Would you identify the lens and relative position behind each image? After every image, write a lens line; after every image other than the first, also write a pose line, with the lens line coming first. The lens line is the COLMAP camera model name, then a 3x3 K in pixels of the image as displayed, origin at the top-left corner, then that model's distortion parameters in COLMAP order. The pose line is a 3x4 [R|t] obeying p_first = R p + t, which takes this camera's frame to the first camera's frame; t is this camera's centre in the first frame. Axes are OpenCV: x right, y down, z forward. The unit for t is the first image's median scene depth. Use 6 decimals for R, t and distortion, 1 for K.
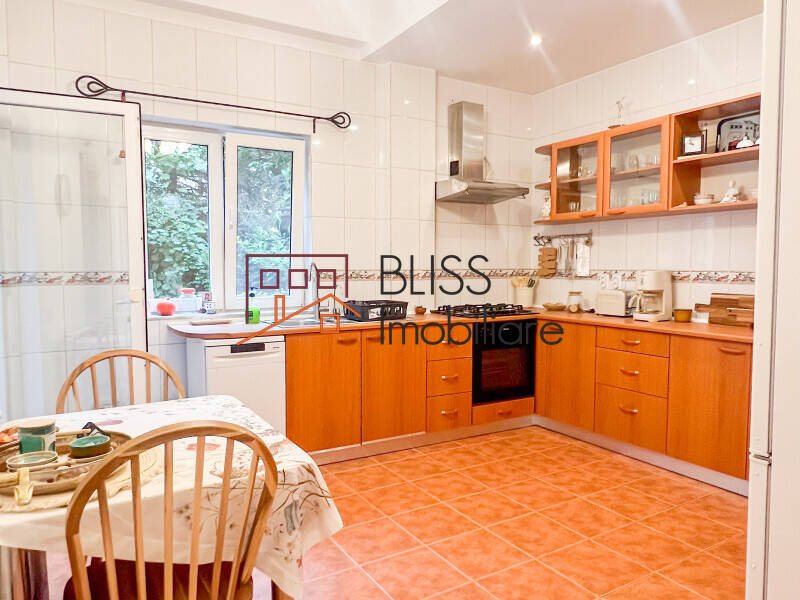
lens RADIAL K [[572.6, 0, 400.0], [0, 572.6, 300.0], [0, 0, 1]] dist [0.004356, -0.002983]
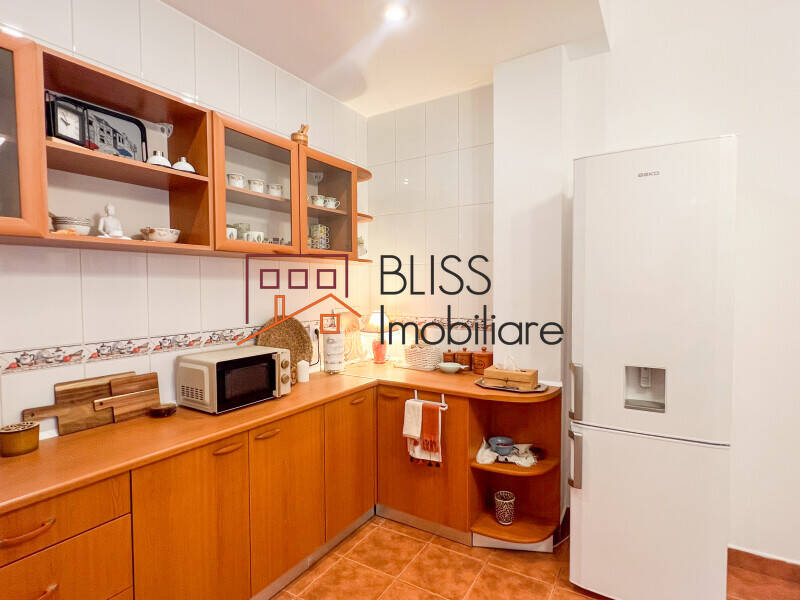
lens RADIAL K [[429.6, 0, 400.0], [0, 429.6, 300.0], [0, 0, 1]] dist [-0.002995, 0.002328]
pose [[-0.470236, -0.028444, 0.882082, -0.007699], [0.060718, 0.996070, 0.064489, -0.090586], [-0.880450, 0.083884, -0.466661, 0.763581]]
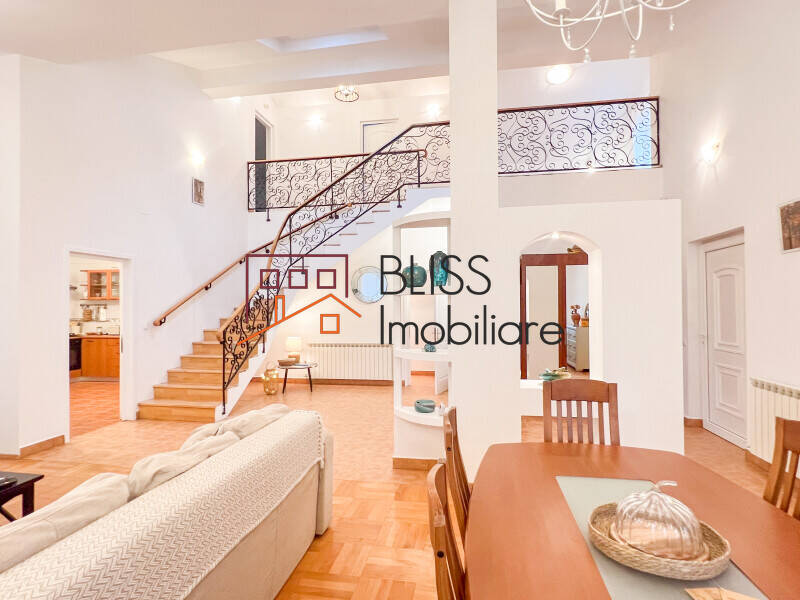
lens RADIAL K [[429.6, 0, 400.0], [0, 429.6, 300.0], [0, 0, 1]] dist [-0.002995, 0.002328]
pose [[0.650037, 0.004704, 0.759888, -0.303138], [0.052294, 0.997333, -0.050909, 0.035845], [-0.758101, 0.072830, 0.648058, -1.369507]]
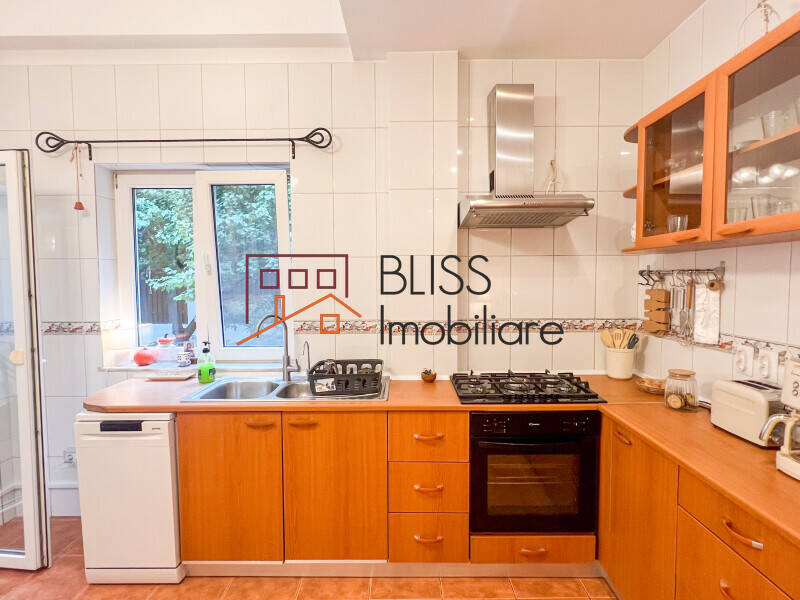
lens RADIAL K [[429.6, 0, 400.0], [0, 429.6, 300.0], [0, 0, 1]] dist [-0.002995, 0.002328]
pose [[0.856274, 0.020710, -0.516107, 0.296411], [-0.025497, 0.999673, -0.002187, -0.080913], [0.515893, 0.015032, 0.856521, 0.508614]]
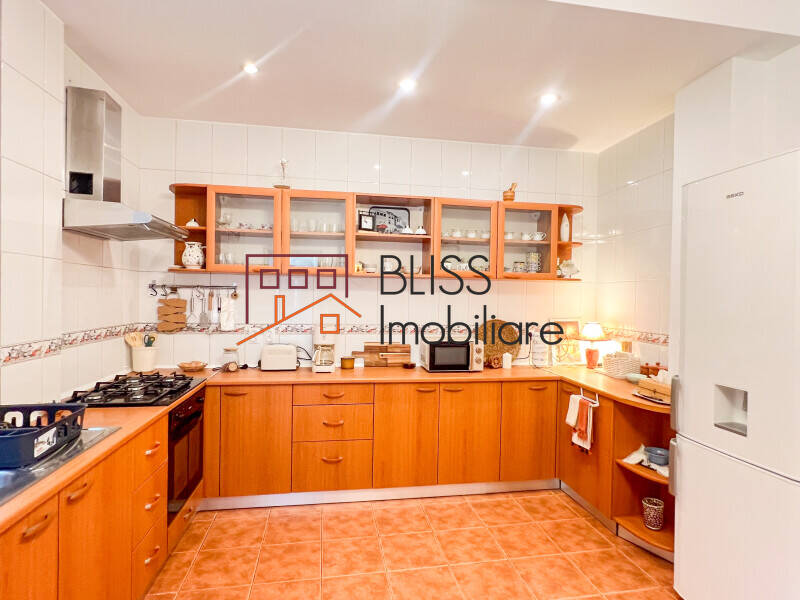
lens RADIAL K [[429.6, 0, 400.0], [0, 429.6, 300.0], [0, 0, 1]] dist [-0.002995, 0.002328]
pose [[0.359470, -0.002839, 0.933152, -0.256898], [0.040980, 0.999079, -0.012747, -0.076291], [-0.932256, 0.042823, 0.359255, 0.508079]]
